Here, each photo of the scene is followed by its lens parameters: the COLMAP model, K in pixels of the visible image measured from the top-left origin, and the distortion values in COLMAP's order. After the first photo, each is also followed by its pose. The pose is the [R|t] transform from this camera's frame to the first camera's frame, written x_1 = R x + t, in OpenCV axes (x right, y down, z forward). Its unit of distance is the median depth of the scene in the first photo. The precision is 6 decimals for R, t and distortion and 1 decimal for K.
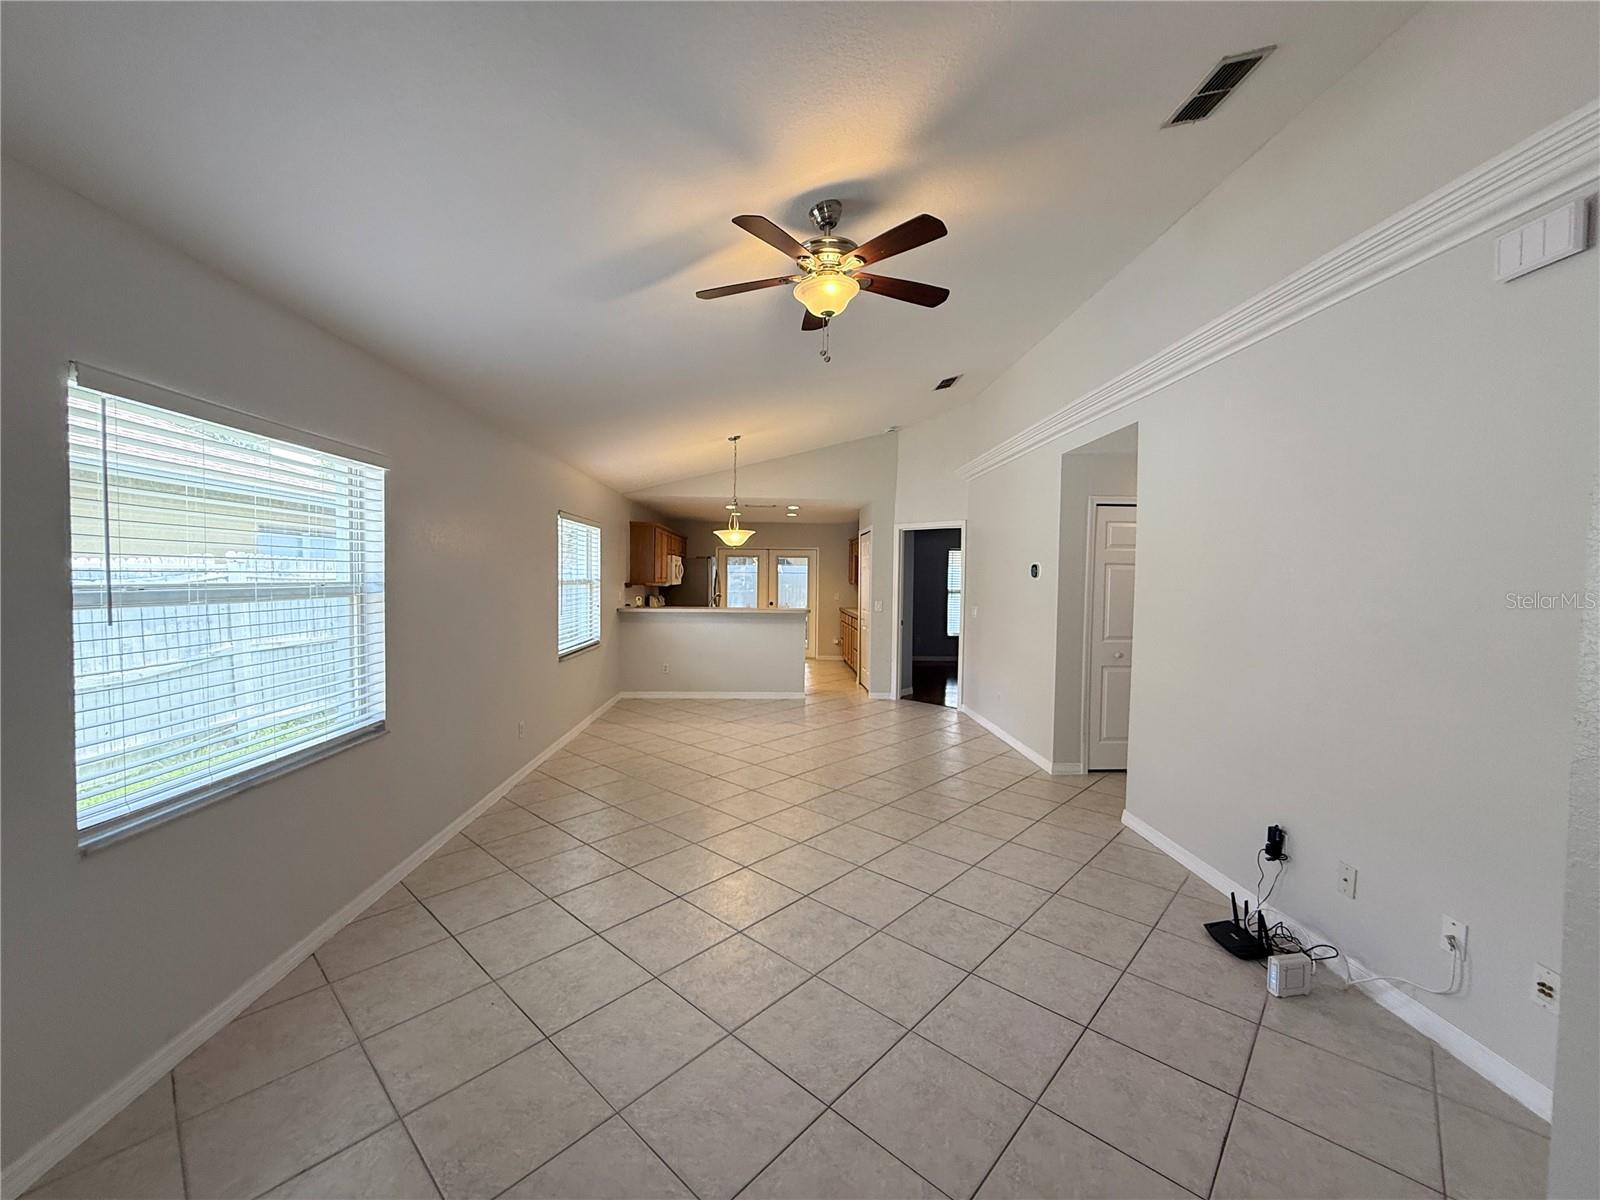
lens RADIAL K [[641.8, 0, 800.0], [0, 641.8, 600.0], [0, 0, 1]] dist [0.004234, -0.000176]
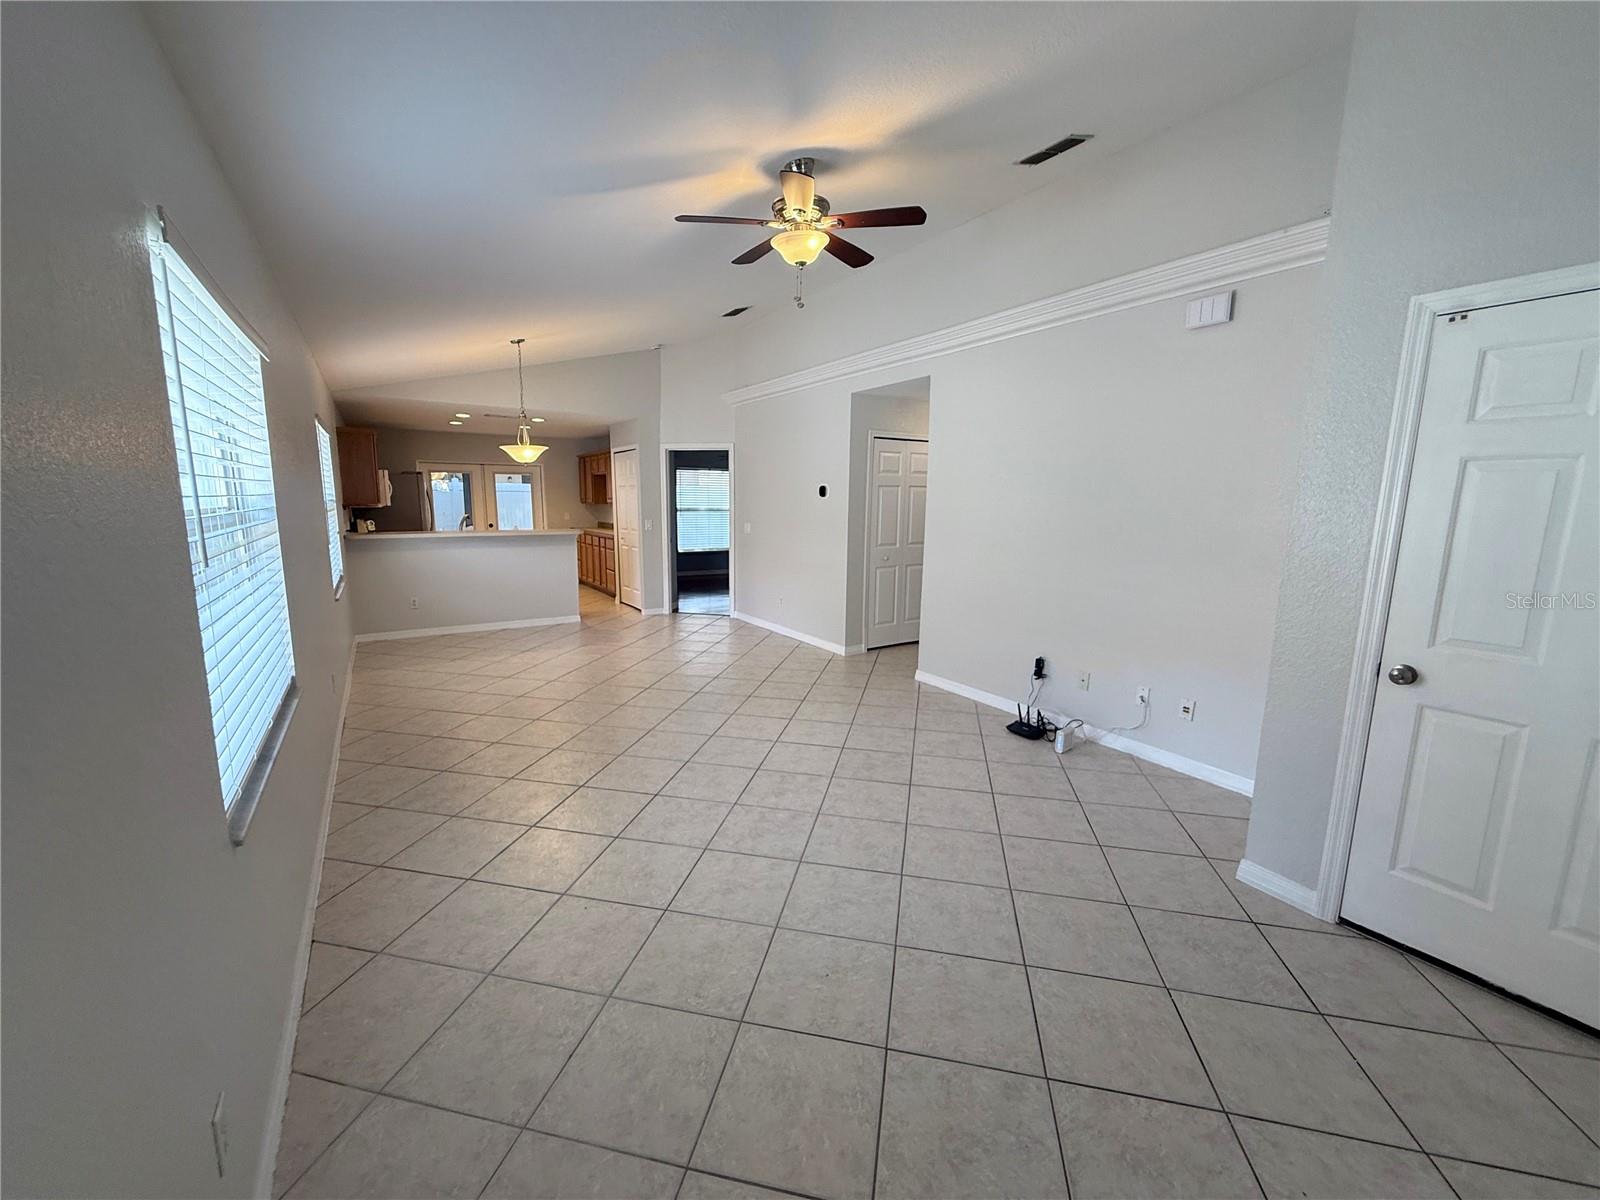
lens RADIAL K [[641.8, 0, 800.0], [0, 641.8, 600.0], [0, 0, 1]] dist [0.004234, -0.000176]
pose [[0.860378, -0.083772, 0.502724, -0.386153], [0.019491, 0.991085, 0.131795, -0.004442], [-0.509284, -0.103595, 0.854341, -0.018623]]
